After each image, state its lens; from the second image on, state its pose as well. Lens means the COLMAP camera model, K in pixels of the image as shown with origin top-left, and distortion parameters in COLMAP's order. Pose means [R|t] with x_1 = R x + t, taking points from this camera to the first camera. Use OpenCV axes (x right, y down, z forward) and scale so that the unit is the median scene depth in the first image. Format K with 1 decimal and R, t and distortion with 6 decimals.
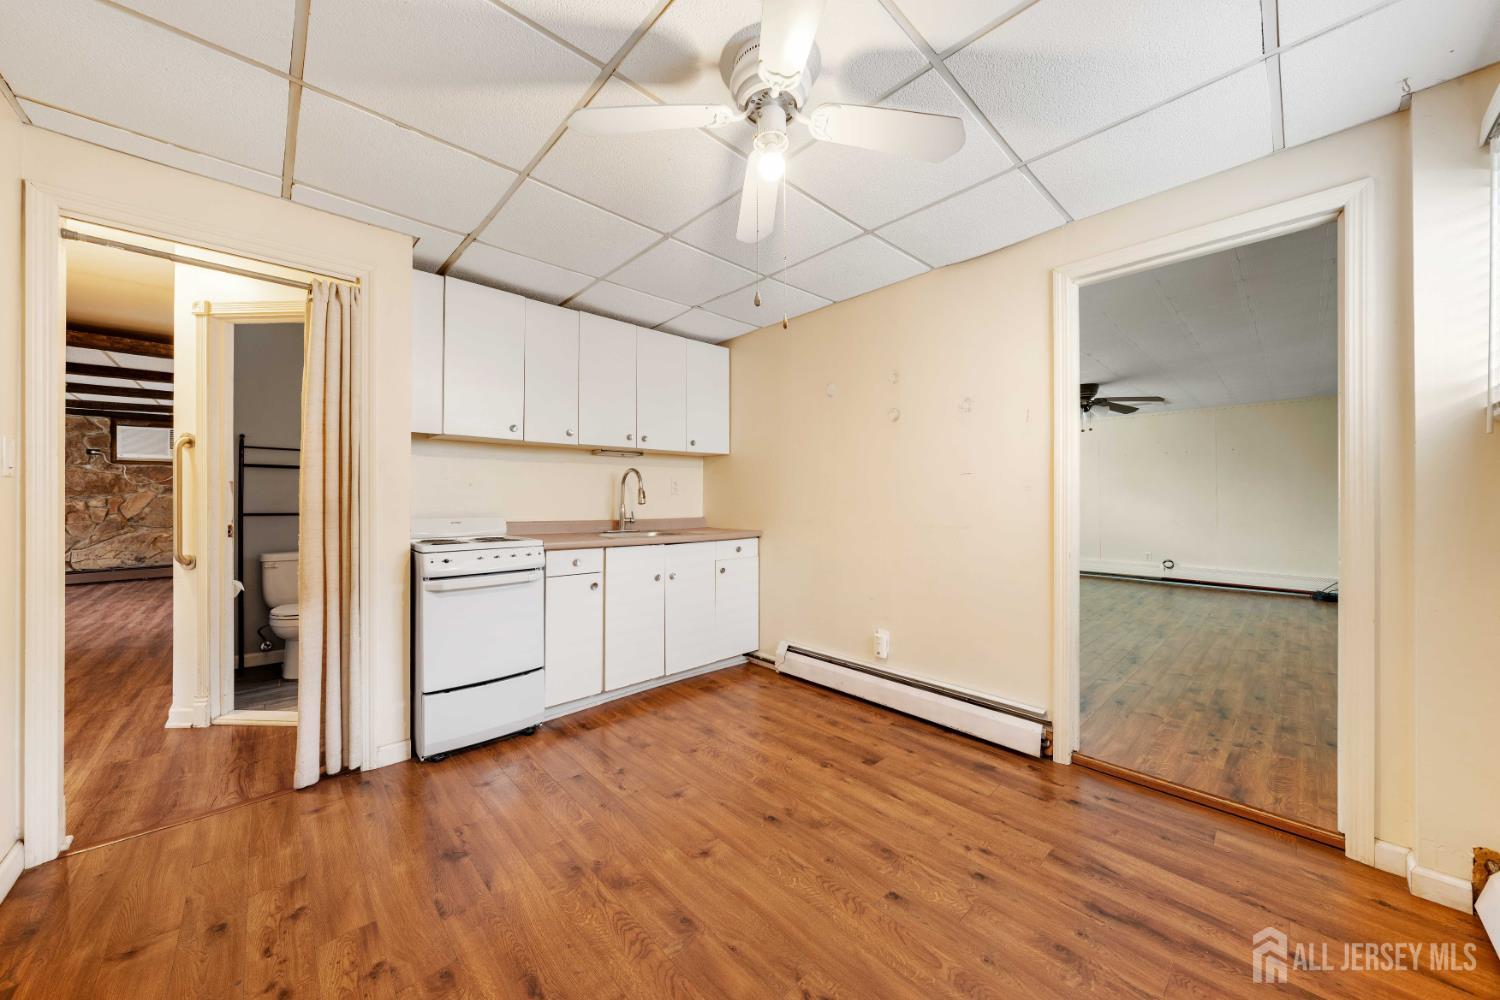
lens RADIAL K [[525.7, 0, 751.8], [0, 525.7, 496.4], [0, 0, 1]] dist [-0.001949, 0.000042]
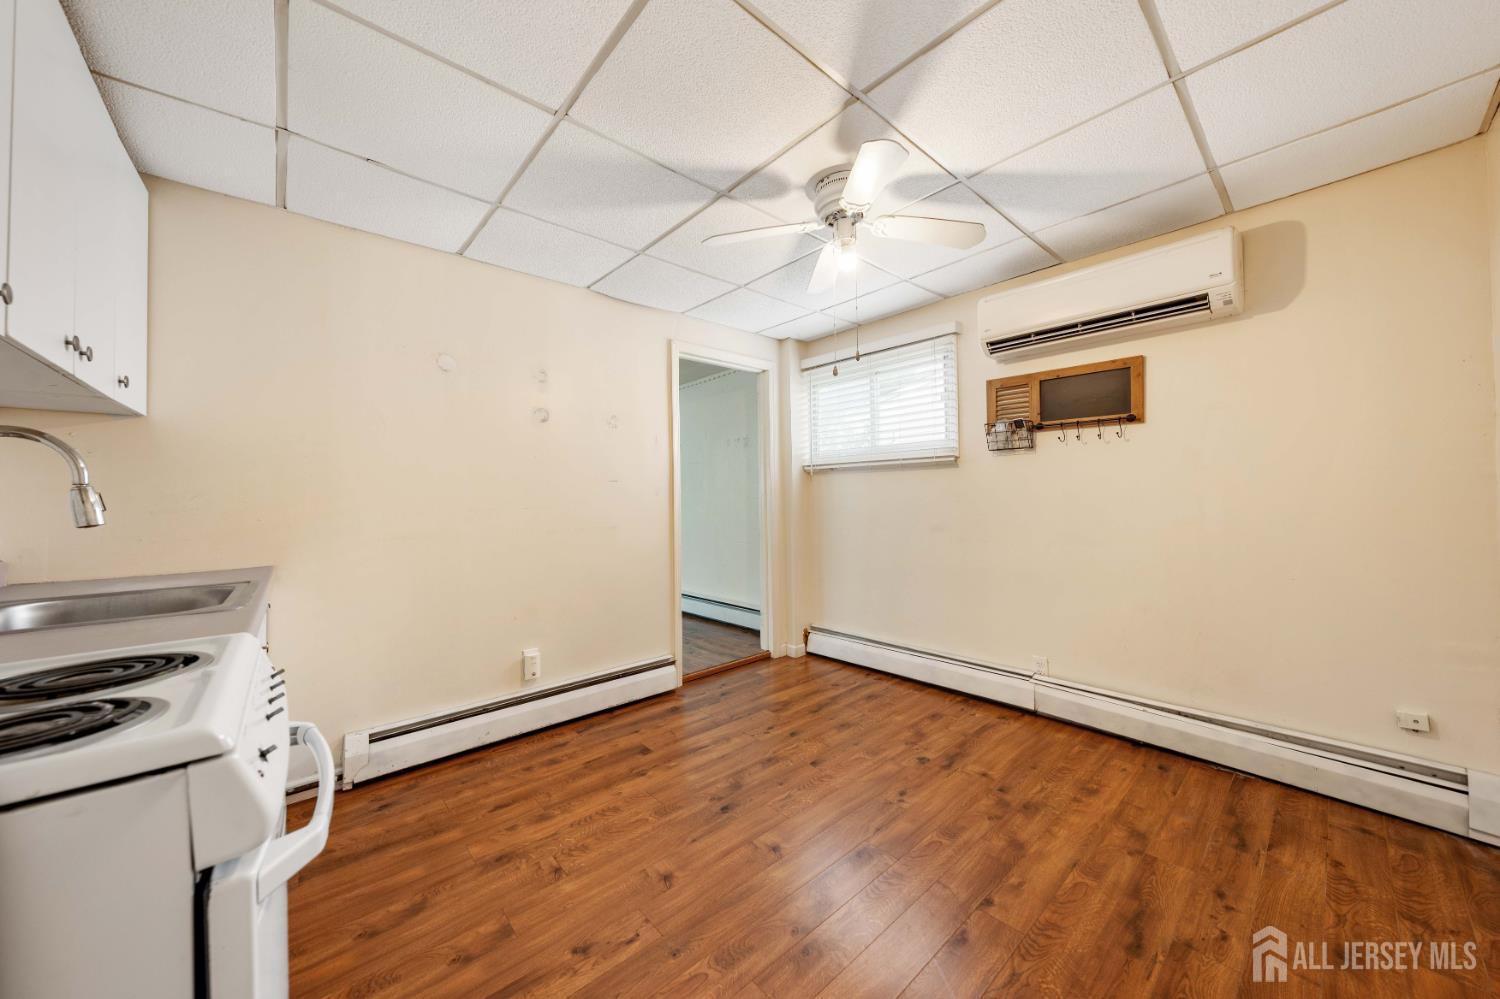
lens RADIAL K [[525.7, 0, 751.4], [0, 525.7, 496.8], [0, 0, 1]] dist [-0.001949, 0.000042]
pose [[0.023578, 0.004902, 0.999710, -0.813497], [0.011003, 0.999926, -0.005163, 0.000307], [-0.999661, 0.011121, 0.023522, 0.740363]]
